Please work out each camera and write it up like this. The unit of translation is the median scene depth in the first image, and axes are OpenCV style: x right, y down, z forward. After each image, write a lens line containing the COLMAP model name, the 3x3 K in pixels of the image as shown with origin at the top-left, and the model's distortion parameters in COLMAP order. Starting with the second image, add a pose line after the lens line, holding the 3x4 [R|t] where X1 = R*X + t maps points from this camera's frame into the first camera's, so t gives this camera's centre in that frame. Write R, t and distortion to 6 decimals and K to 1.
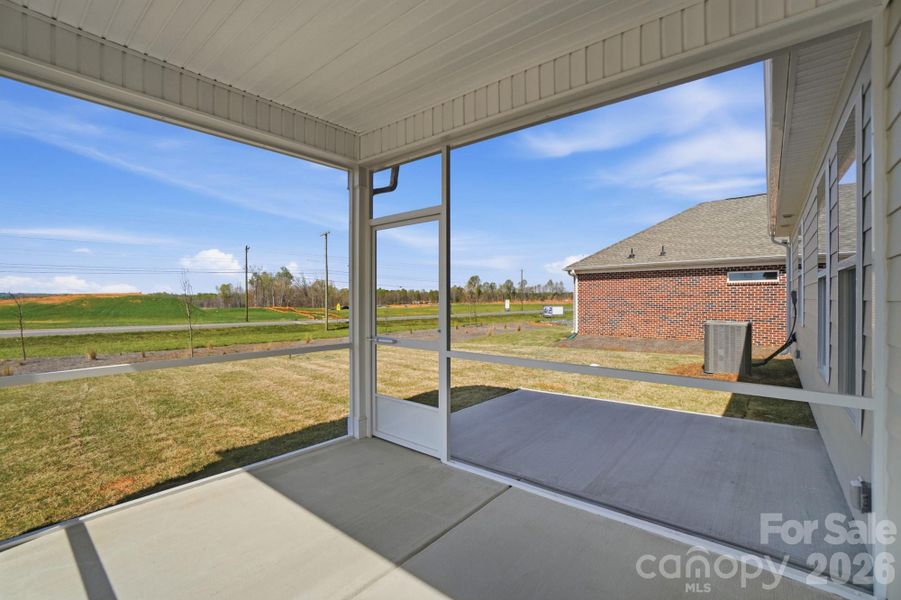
lens RADIAL K [[400.1, 0, 446.0], [0, 400.1, 297.4], [0, 0, 1]] dist [-0.062247, 0.022048]
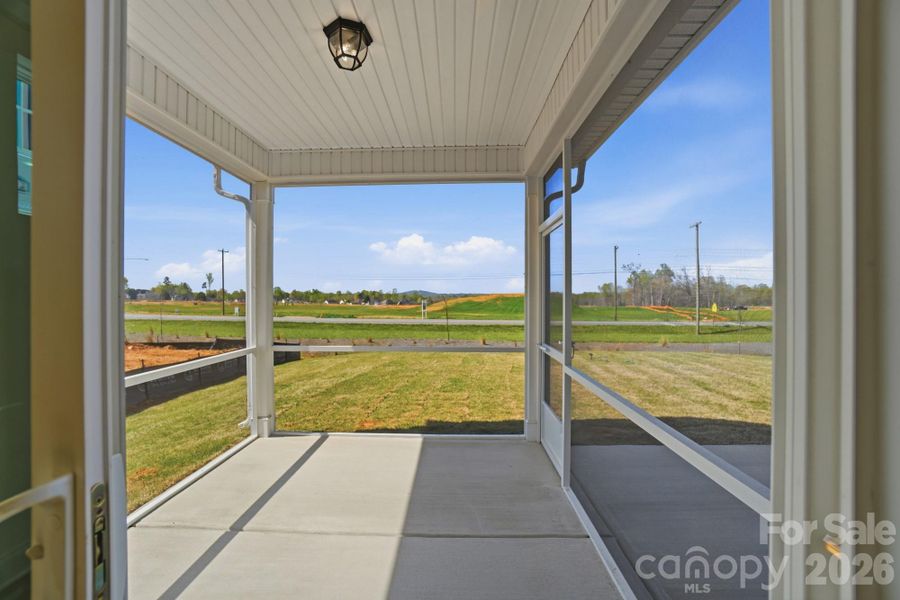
lens RADIAL K [[404.2, 0, 443.5], [0, 404.2, 306.2], [0, 0, 1]] dist [-0.071368, 0.023233]
pose [[0.613146, 0.016579, -0.789796, 0.115775], [0.004101, 0.999699, 0.024170, -0.005063], [0.789959, -0.018059, 0.612893, 0.048330]]
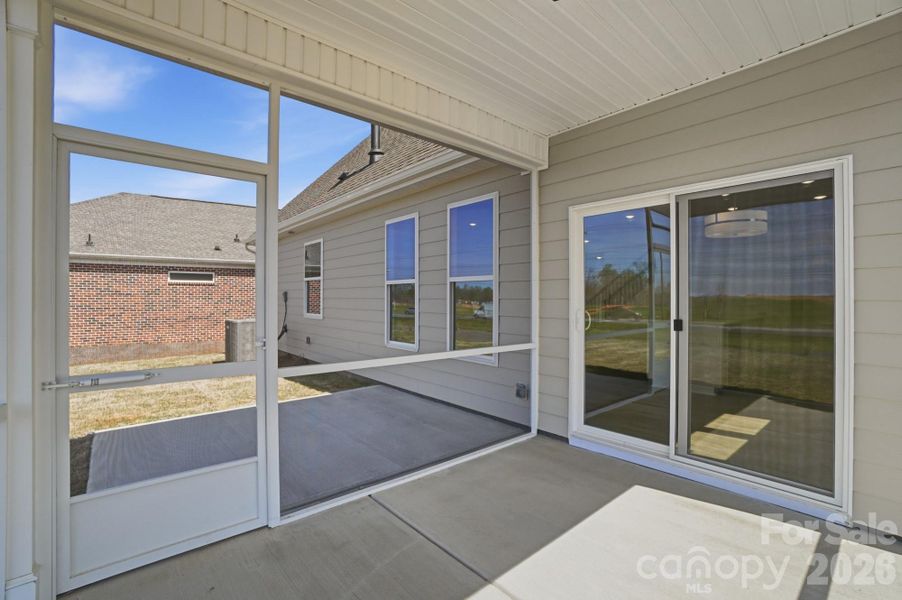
lens RADIAL K [[400.6, 0, 446.5], [0, 400.6, 297.4], [0, 0, 1]] dist [-0.062247, 0.022048]
pose [[0.175147, 0.002704, 0.984539, -0.139025], [-0.005000, 0.999986, -0.001856, 0.000694], [-0.984530, -0.004598, 0.175158, 0.123003]]
